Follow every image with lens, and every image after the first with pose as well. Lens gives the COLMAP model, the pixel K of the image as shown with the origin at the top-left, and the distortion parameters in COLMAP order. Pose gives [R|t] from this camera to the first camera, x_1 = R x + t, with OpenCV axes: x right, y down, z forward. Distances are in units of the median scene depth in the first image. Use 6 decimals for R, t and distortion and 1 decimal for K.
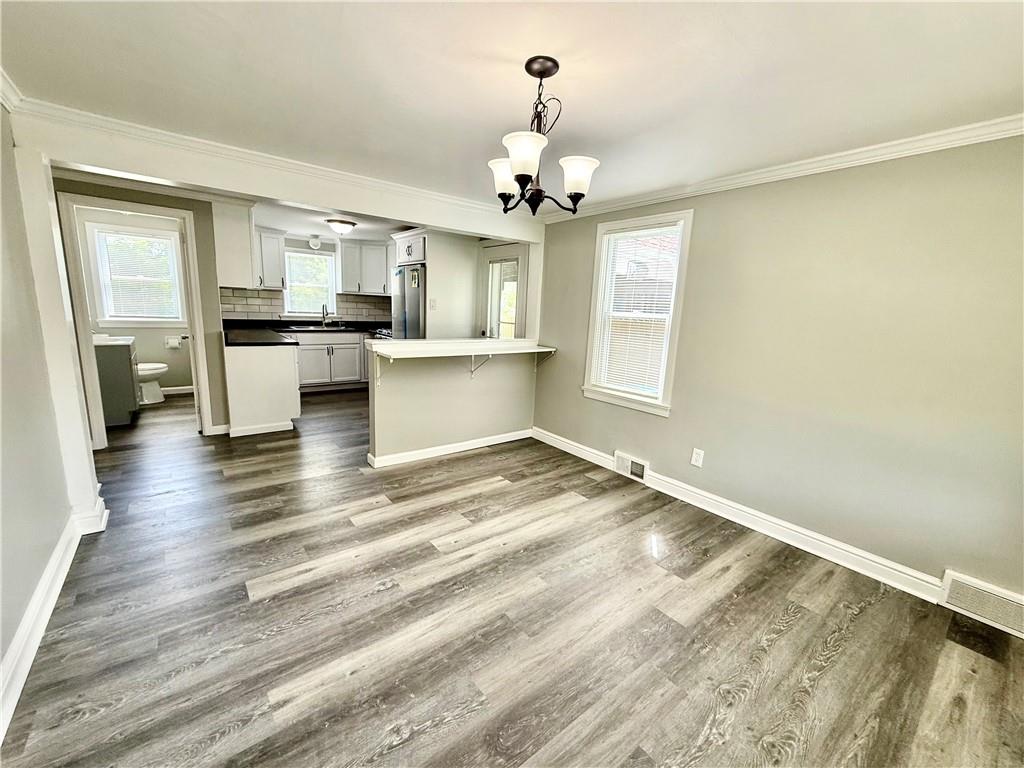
lens RADIAL K [[408.8, 0, 508.9], [0, 408.8, 386.4], [0, 0, 1]] dist [0.000351, -0.000581]
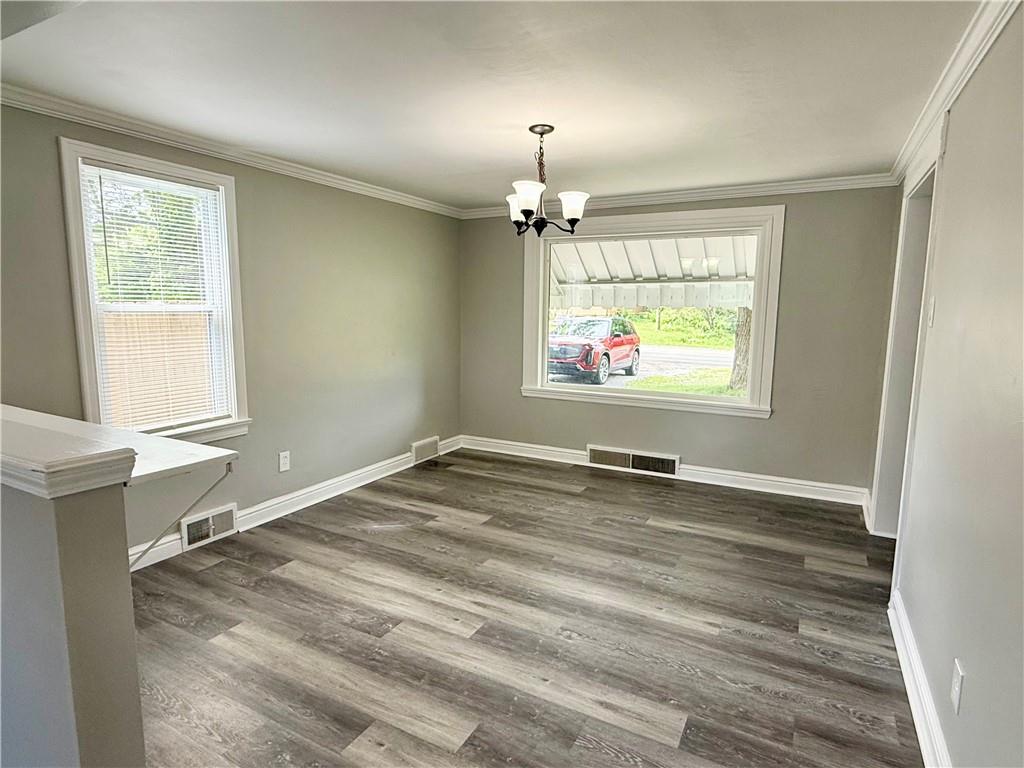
lens RADIAL K [[561.6, 0, 509.7], [0, 561.6, 387.4], [0, 0, 1]] dist [-0.004026, 0.000218]
pose [[-0.386192, -0.177057, 0.905266, -1.138591], [0.149662, 0.956374, 0.250899, -0.302453], [-0.910196, 0.232379, -0.342845, 1.293324]]
